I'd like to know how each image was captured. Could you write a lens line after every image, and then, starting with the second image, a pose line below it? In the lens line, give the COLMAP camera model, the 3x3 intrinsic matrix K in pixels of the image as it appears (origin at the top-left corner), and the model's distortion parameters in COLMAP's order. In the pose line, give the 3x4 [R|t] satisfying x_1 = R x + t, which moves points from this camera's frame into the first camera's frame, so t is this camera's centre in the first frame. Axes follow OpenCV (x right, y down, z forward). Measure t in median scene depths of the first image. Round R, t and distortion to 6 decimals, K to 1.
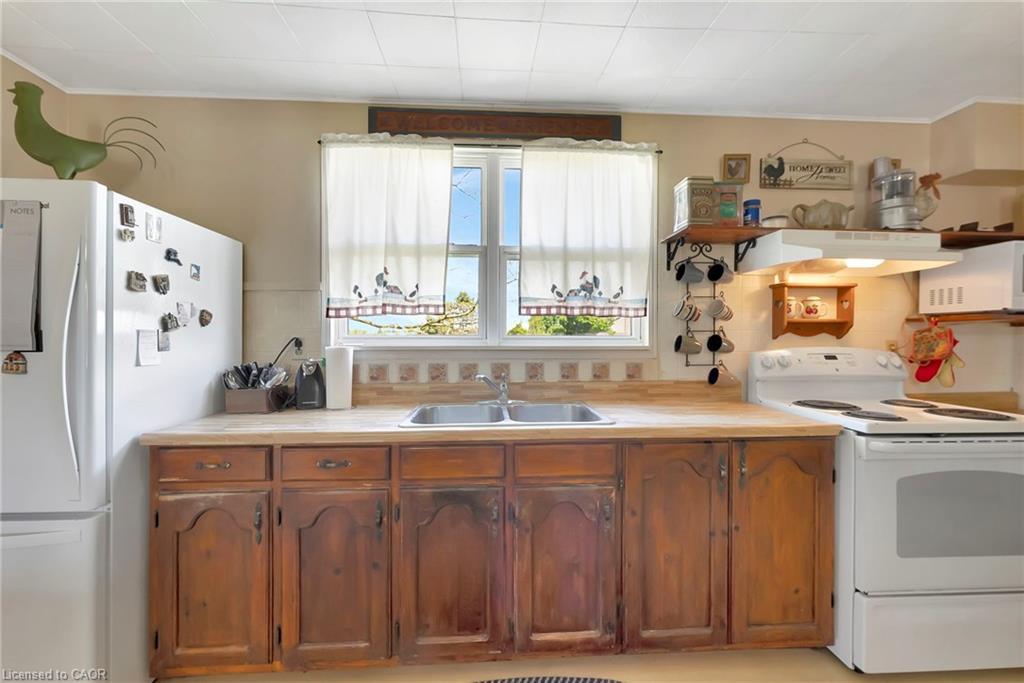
lens RADIAL K [[417.4, 0, 511.1], [0, 417.4, 340.7], [0, 0, 1]] dist [-0.000679, -0.000443]
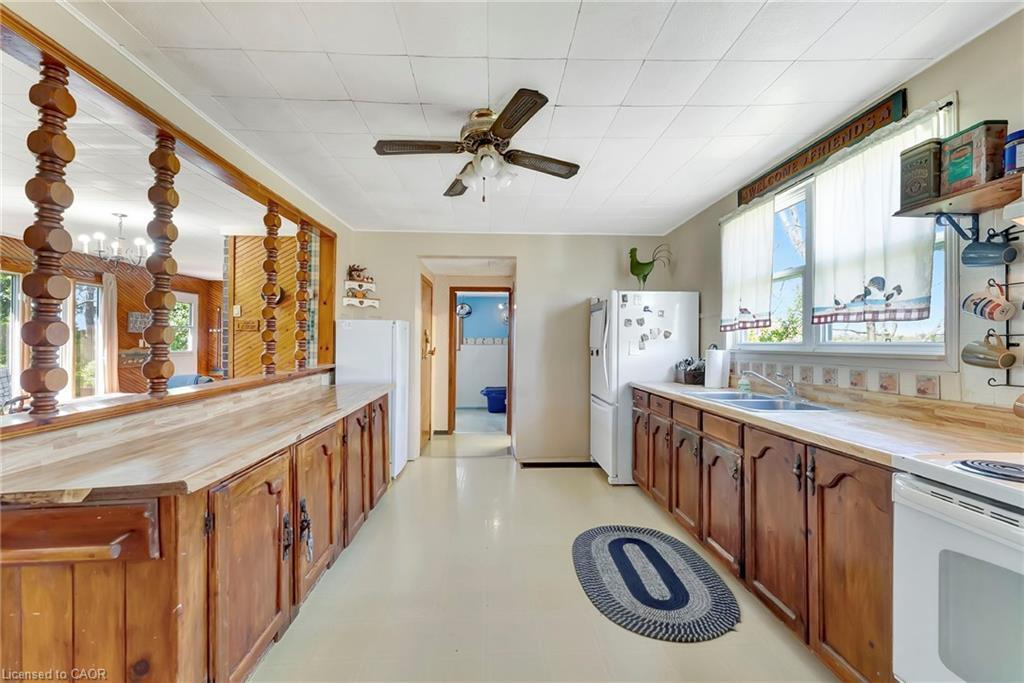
lens RADIAL K [[417.4, 0, 512.6], [0, 417.4, 341.3], [0, 0, 1]] dist [-0.000679, -0.000443]
pose [[-0.013131, -0.007109, -0.999889, 1.160828], [-0.011712, 0.999907, -0.006956, 0.001730], [0.999845, 0.011619, -0.013213, 0.211282]]
